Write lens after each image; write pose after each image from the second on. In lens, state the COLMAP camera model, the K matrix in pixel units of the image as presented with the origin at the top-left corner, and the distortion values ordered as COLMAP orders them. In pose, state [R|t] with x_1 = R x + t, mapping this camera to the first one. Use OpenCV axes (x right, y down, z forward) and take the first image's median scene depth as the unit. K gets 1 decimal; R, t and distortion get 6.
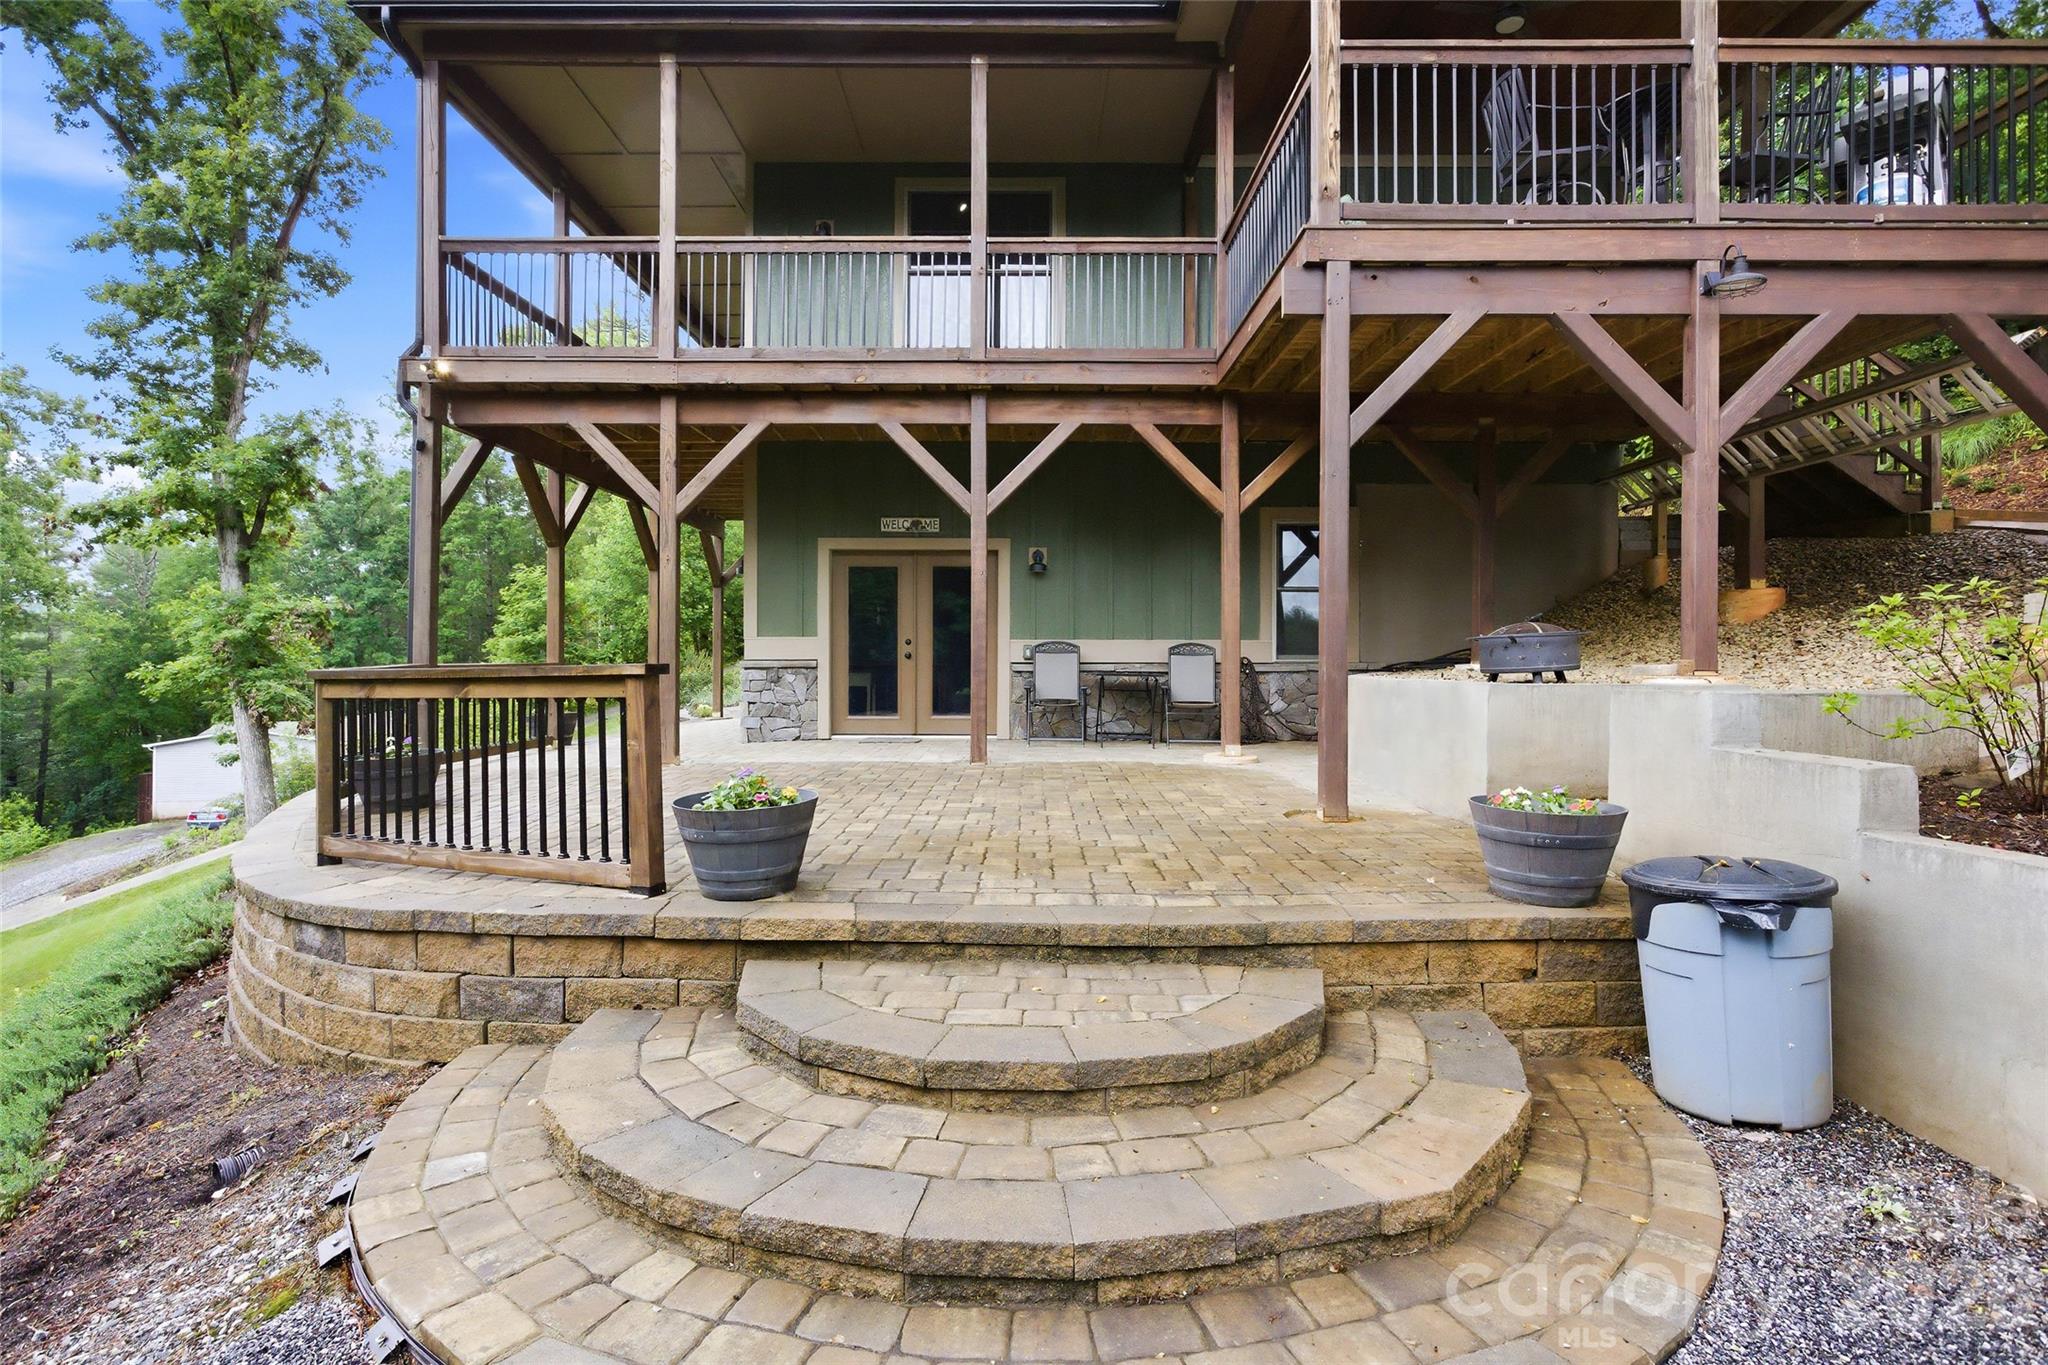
lens RADIAL K [[1014.3, 0, 1025.1], [0, 1014.3, 645.2], [0, 0, 1]] dist [-0.005573, -0.000393]
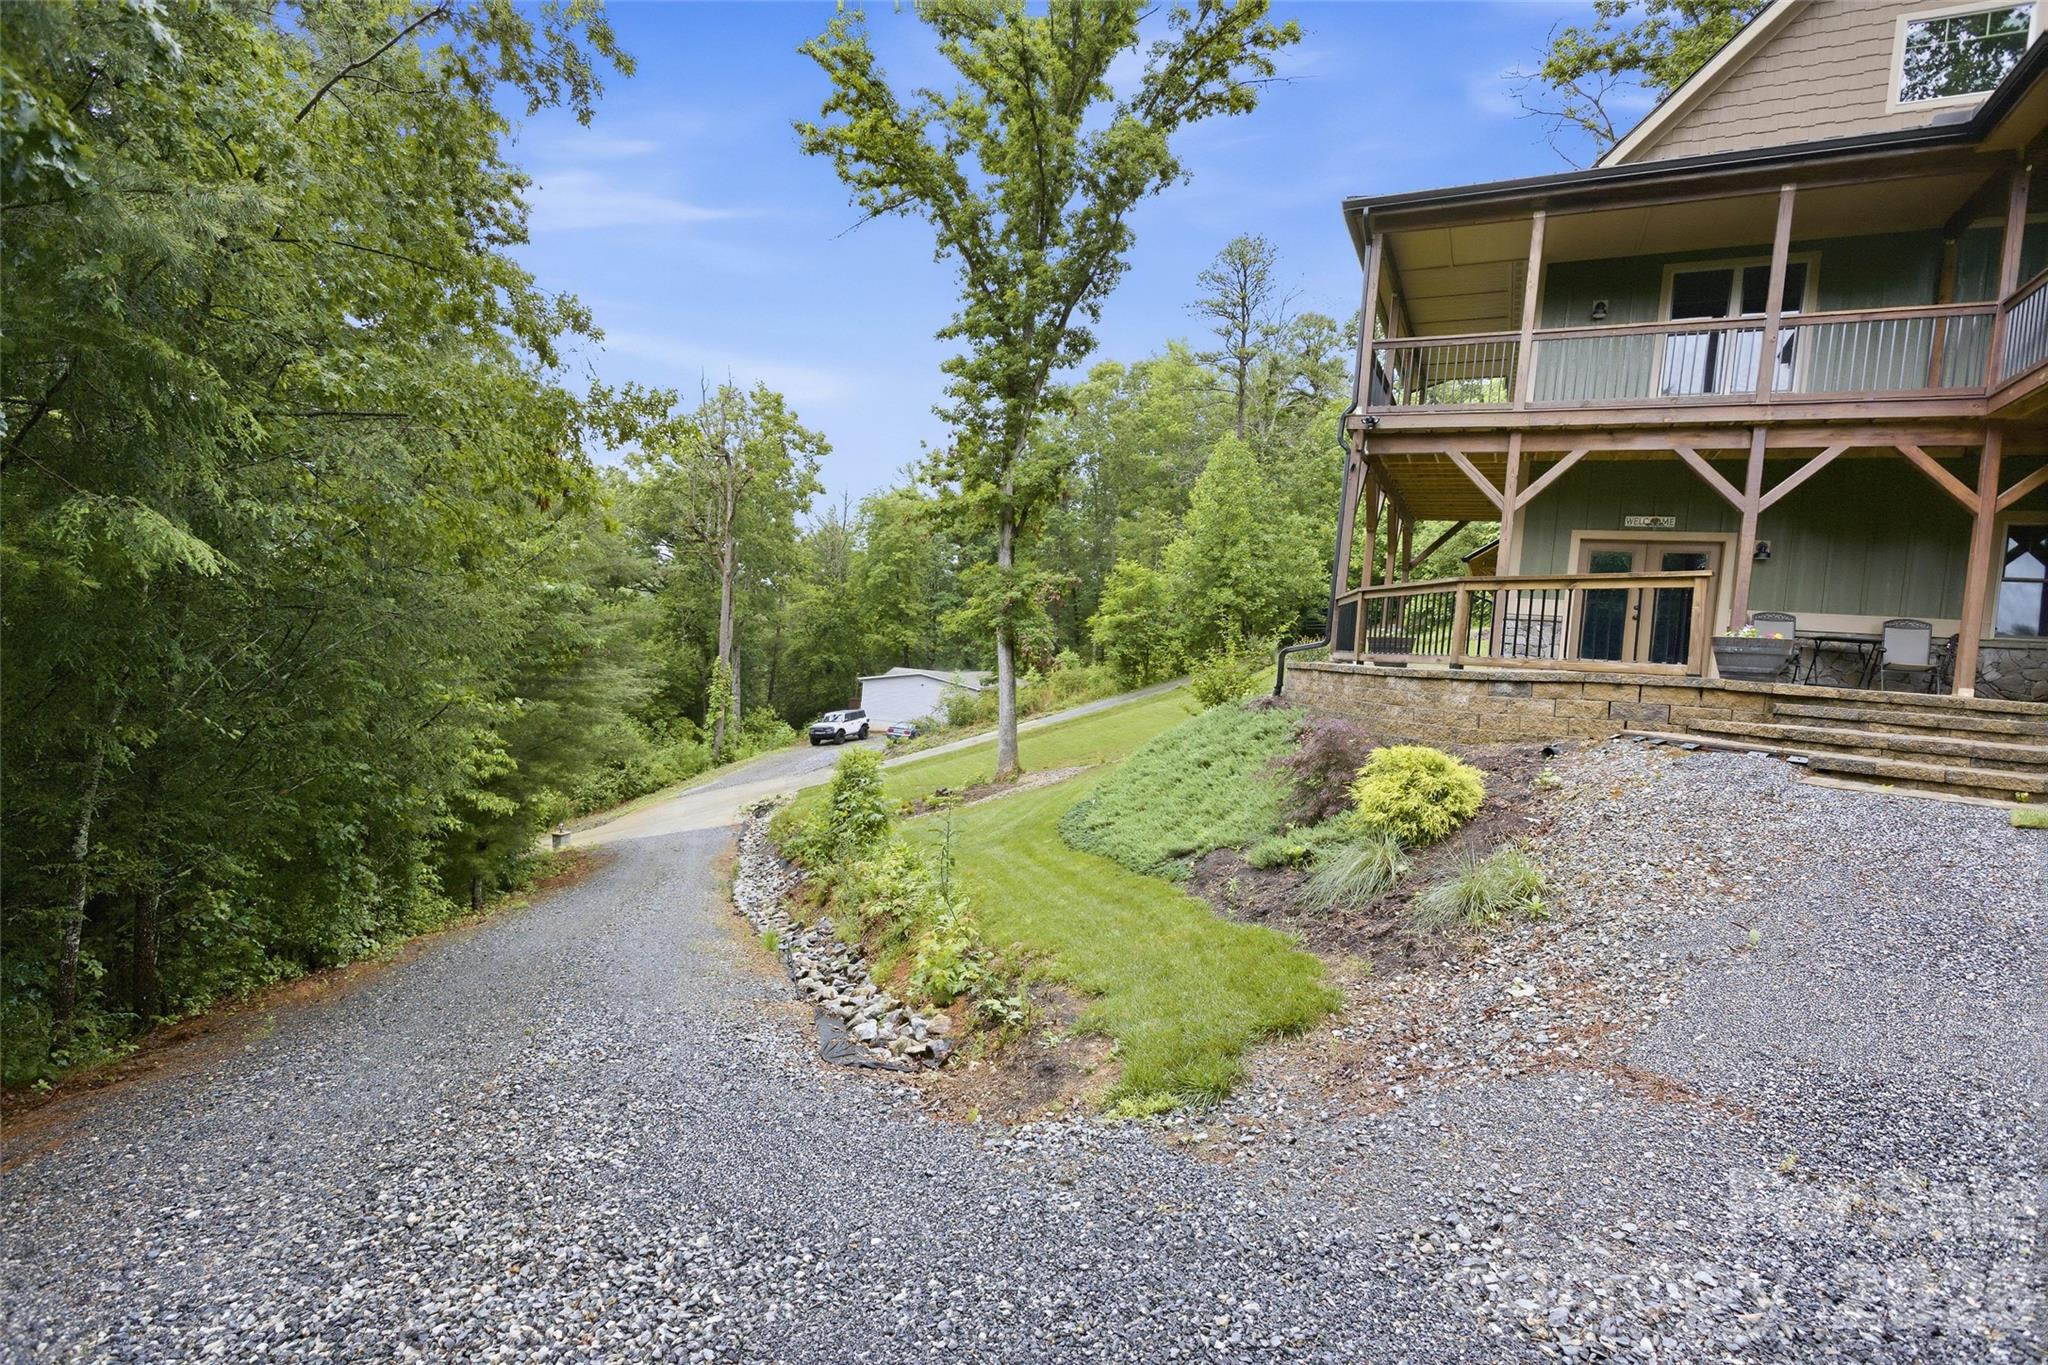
lens RADIAL K [[963.0, 0, 1024.0], [0, 963.0, 682.5], [0, 0, 1]] dist [-0.005691, 0.000275]
pose [[0.890828, 0.087460, -0.445842, -0.269239], [-0.072243, 0.996080, 0.051051, 0.092640], [0.448559, -0.013269, 0.893655, -0.540542]]
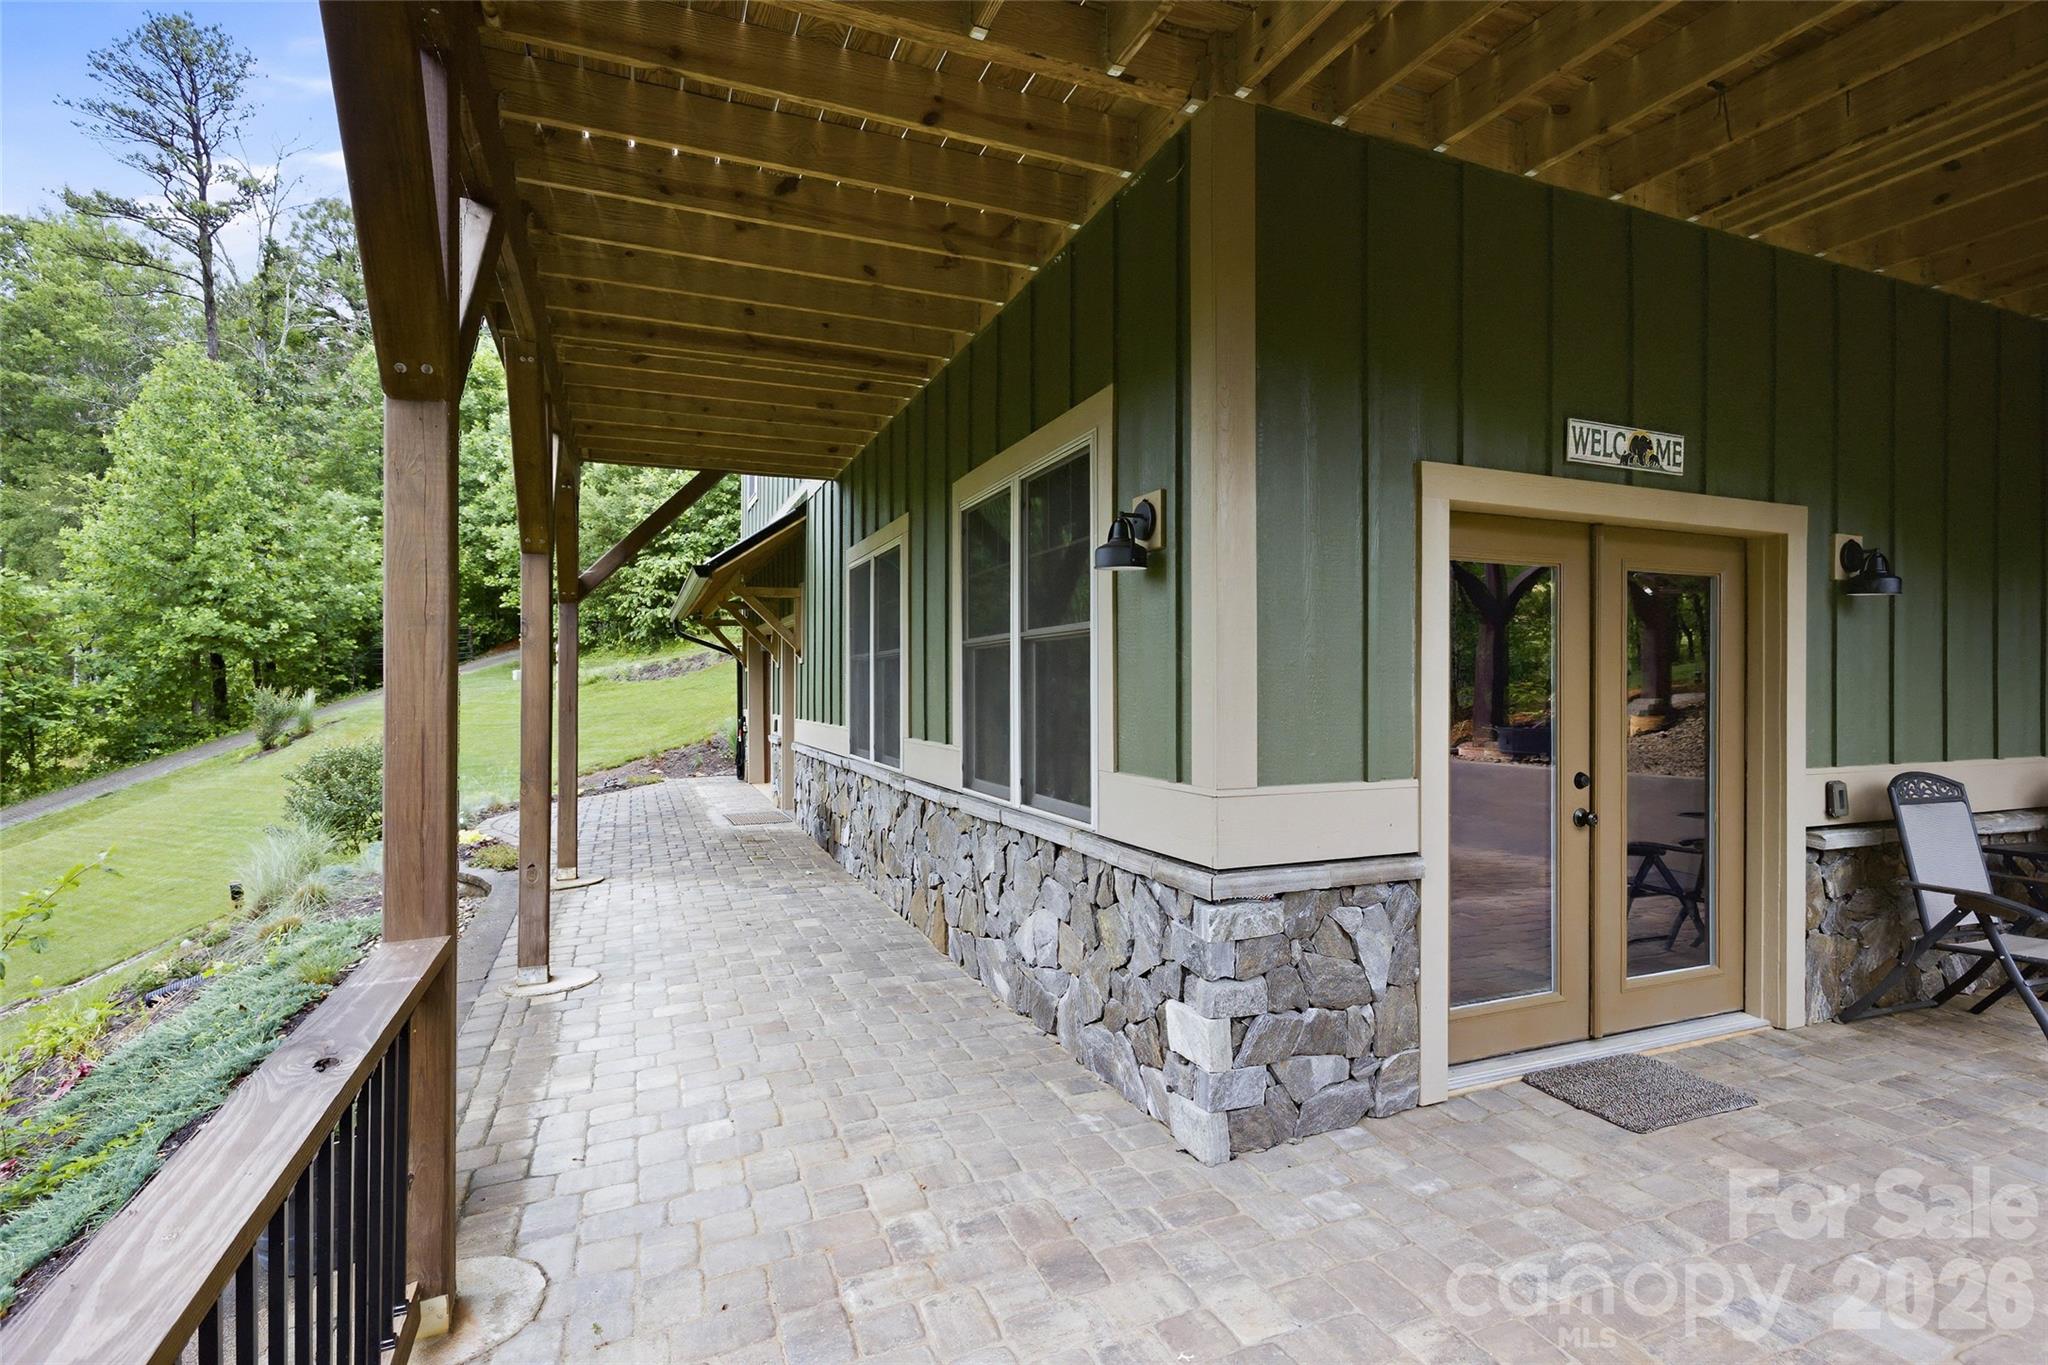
lens RADIAL K [[990.5, 0, 1024.6], [0, 990.5, 691.2], [0, 0, 1]] dist [-0.001745, 0.000156]
pose [[0.927230, -0.004167, 0.374468, -0.435377], [-0.004227, 0.999758, 0.021591, -0.042022], [-0.374468, -0.021603, 0.926988, 0.767338]]
